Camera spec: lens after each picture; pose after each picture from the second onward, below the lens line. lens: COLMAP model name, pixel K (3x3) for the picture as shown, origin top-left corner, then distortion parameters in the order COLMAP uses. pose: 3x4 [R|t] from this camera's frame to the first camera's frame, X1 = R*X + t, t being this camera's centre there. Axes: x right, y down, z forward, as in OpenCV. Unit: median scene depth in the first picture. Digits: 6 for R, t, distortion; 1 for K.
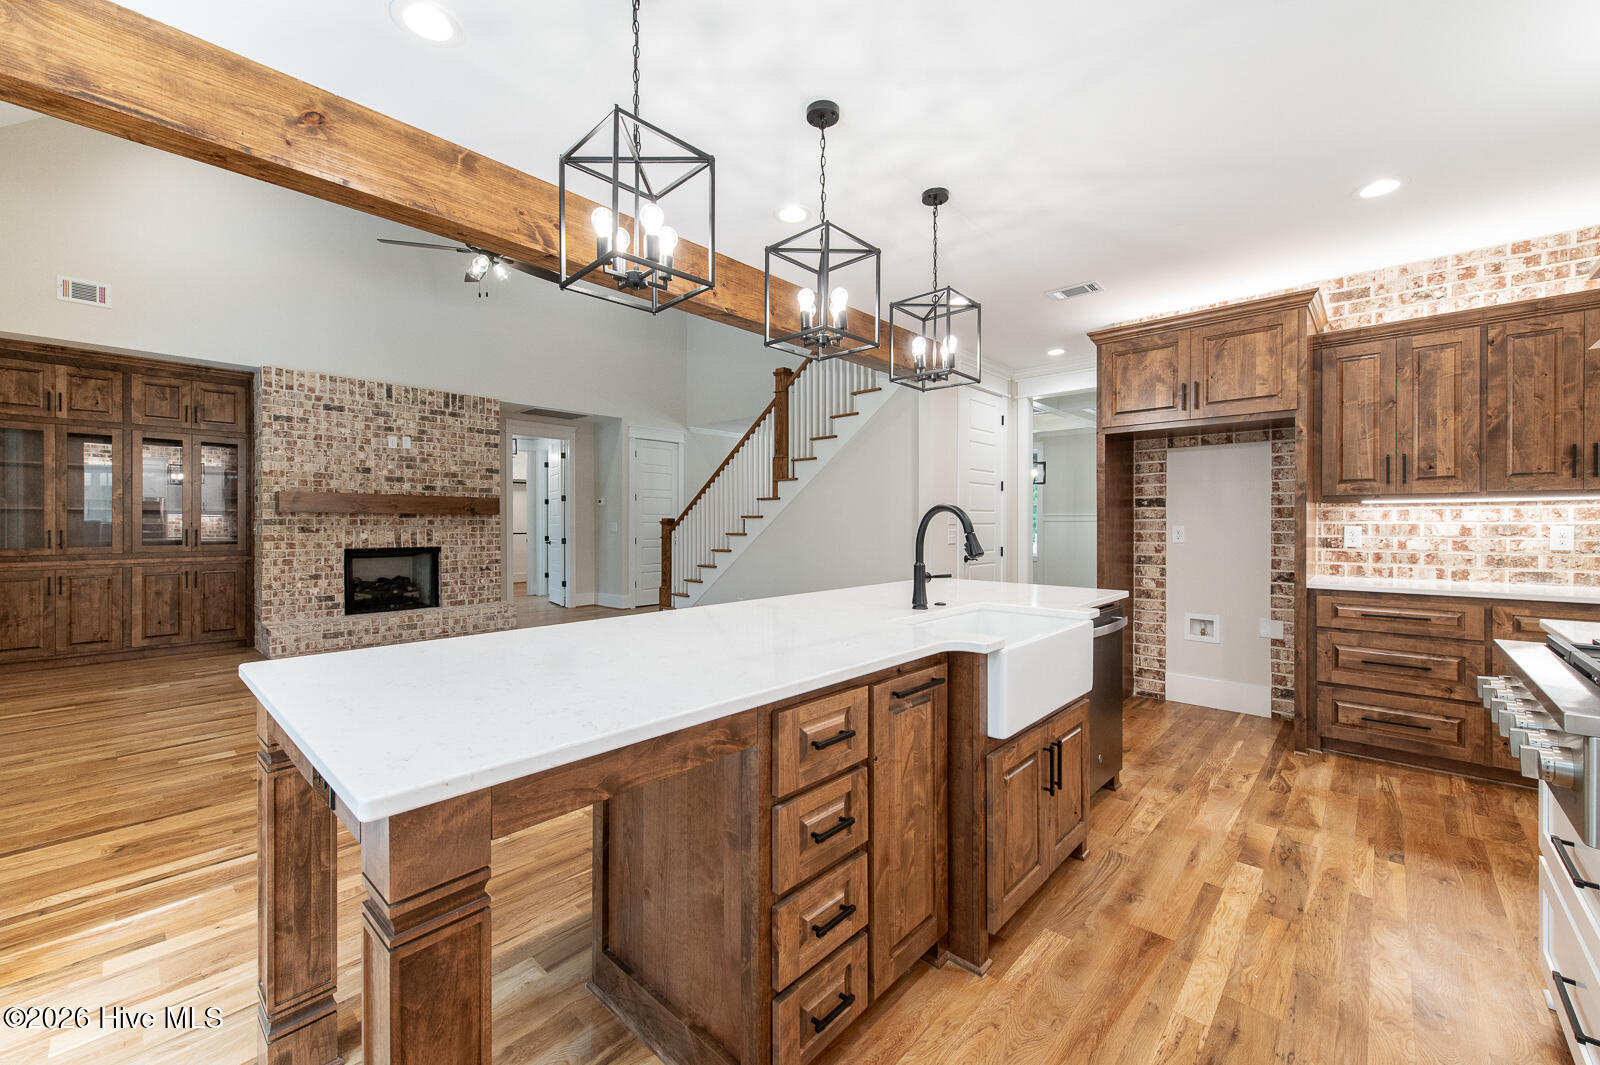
lens RADIAL K [[638.8, 0, 795.3], [0, 638.8, 528.6], [0, 0, 1]] dist [0.000909, -0.000177]
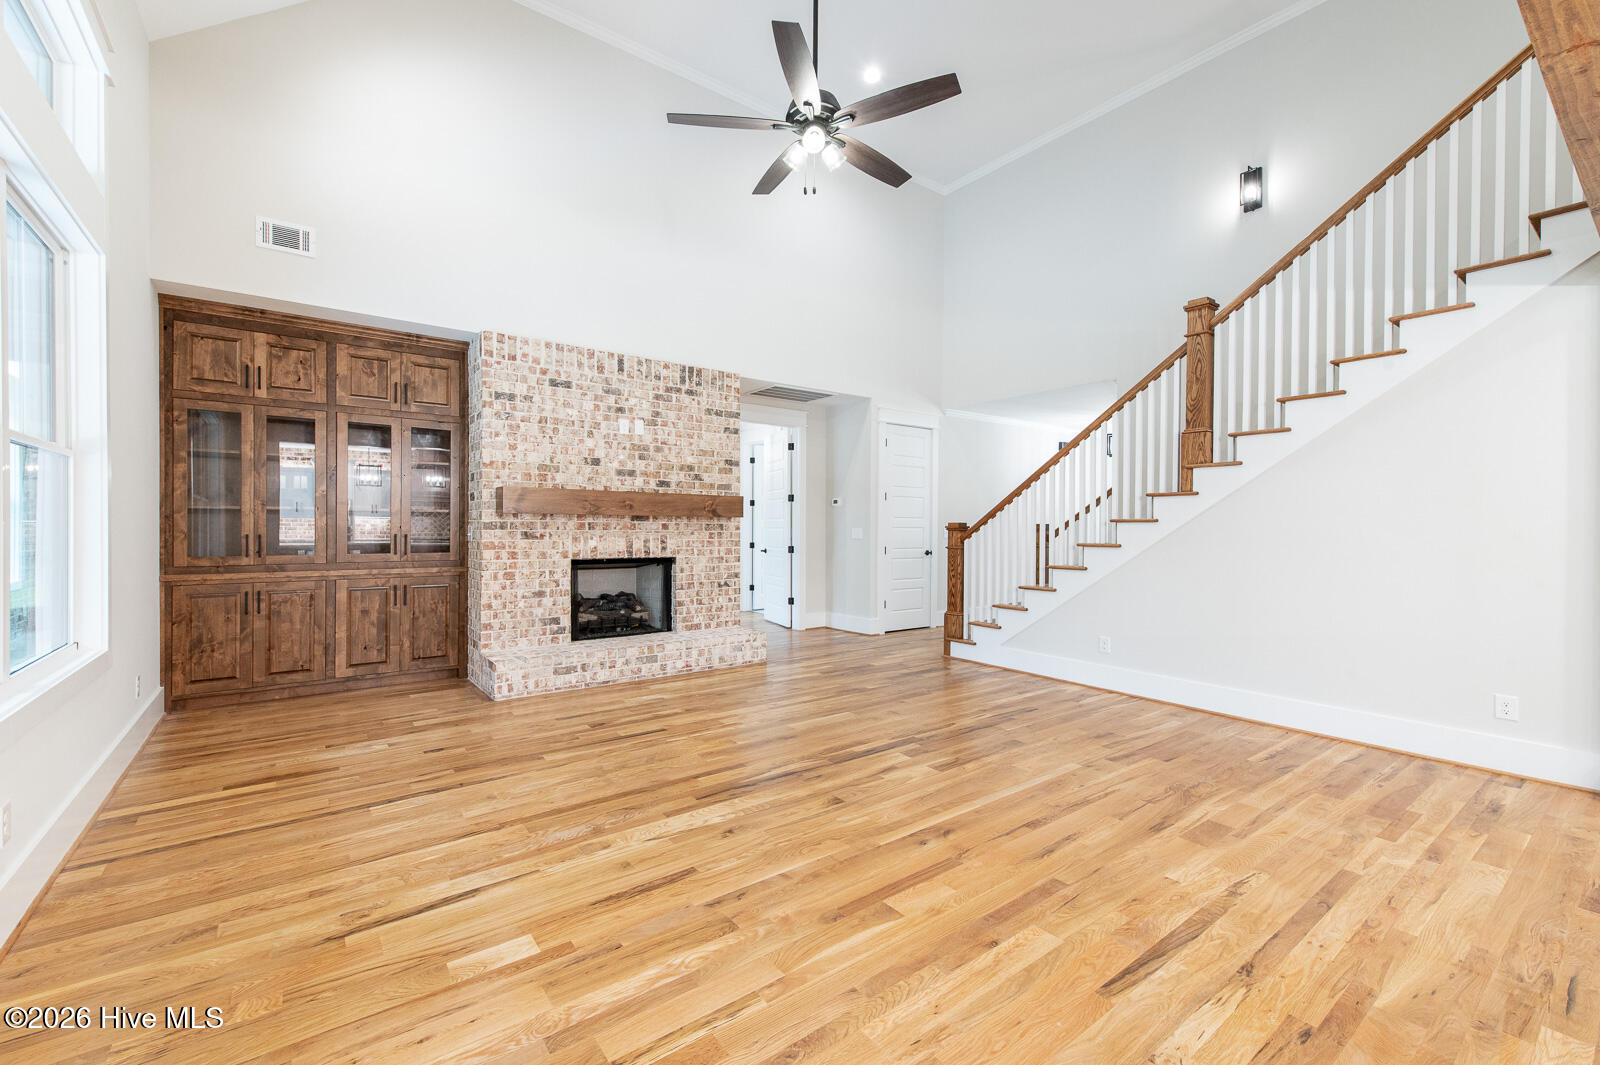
lens RADIAL K [[613.2, 0, 800.0], [0, 613.2, 532.5], [0, 0, 1]] dist [0.010877, -0.000109]
pose [[0.990882, 0.005468, -0.134620, -0.323442], [-0.005439, 0.999985, 0.000584, -0.004004], [0.134621, 0.000154, 0.990897, 0.280118]]
